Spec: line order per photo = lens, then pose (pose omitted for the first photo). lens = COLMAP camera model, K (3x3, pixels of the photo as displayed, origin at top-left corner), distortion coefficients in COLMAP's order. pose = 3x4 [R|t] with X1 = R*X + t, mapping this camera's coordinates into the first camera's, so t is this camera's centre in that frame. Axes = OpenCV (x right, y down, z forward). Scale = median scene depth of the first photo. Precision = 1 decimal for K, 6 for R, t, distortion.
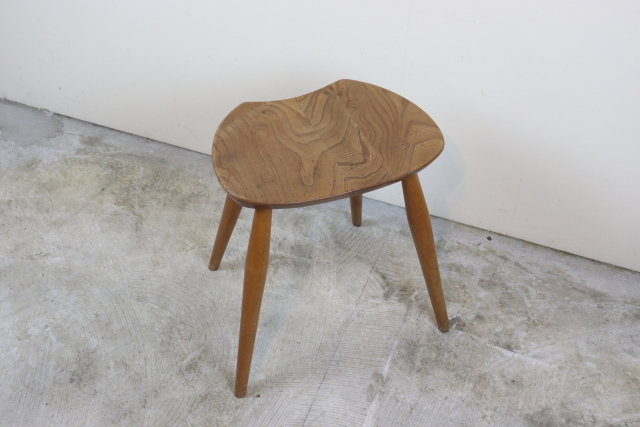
lens RADIAL K [[861.7, 0, 320.7], [0, 861.7, 213.9], [0, 0, 1]] dist [0.055750, 0.000000]
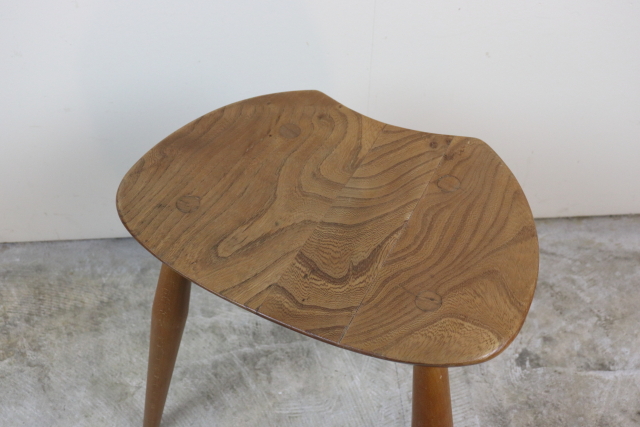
lens RADIAL K [[664.4, 0, 321.3], [0, 664.4, 208.8], [0, 0, 1]] dist [-0.043451, 0.000000]
pose [[0.910956, -0.316496, 0.264555, -0.116935], [0.300191, 0.948509, 0.101070, -0.109171], [-0.282921, -0.012654, 0.959060, 0.491617]]
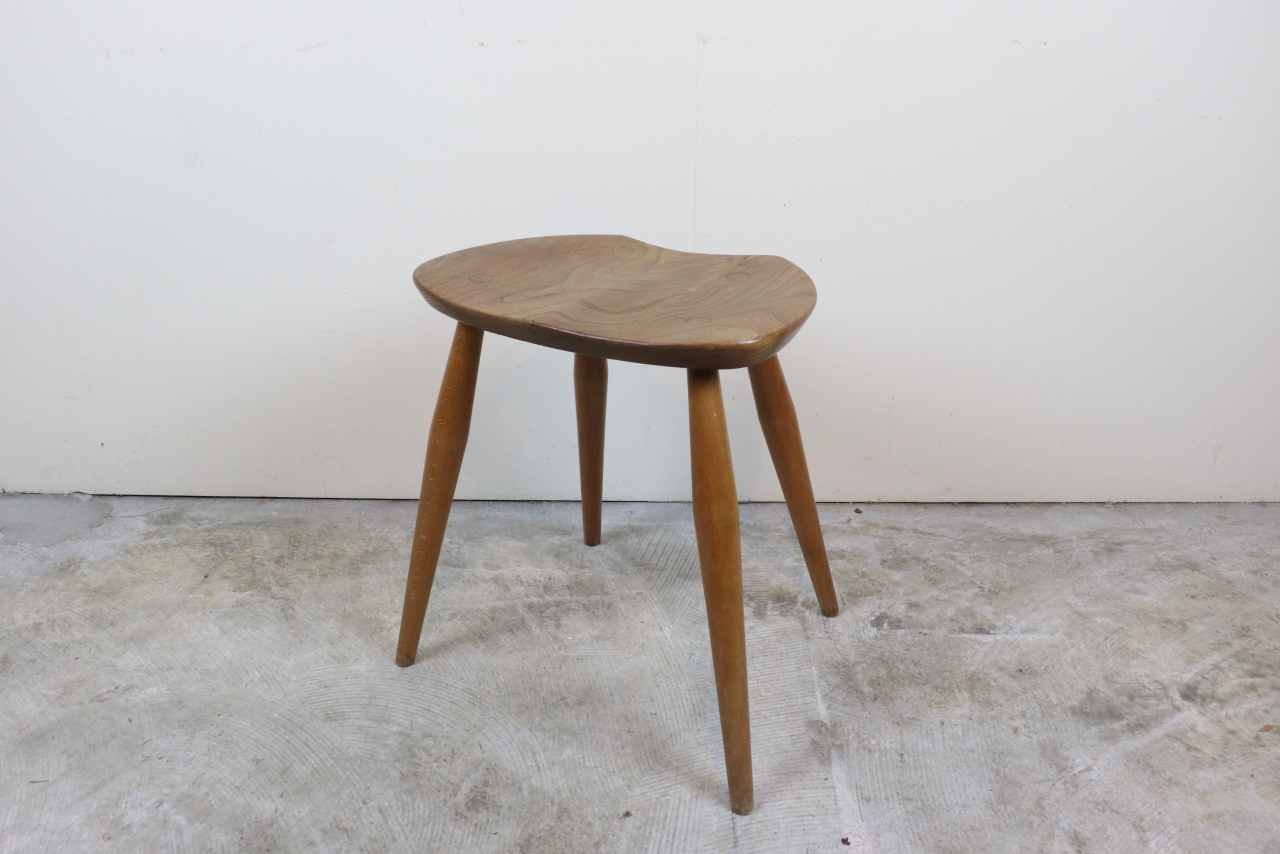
lens RADIAL K [[1040.8, 0, 644.2], [0, 1040.8, 423.6], [0, 0, 1]] dist [-0.164119, 0.125117]
pose [[0.940310, -0.169277, 0.295232, -0.182597], [0.253435, 0.927290, -0.275507, 0.150477], [-0.227128, 0.333884, 0.914841, 0.340606]]
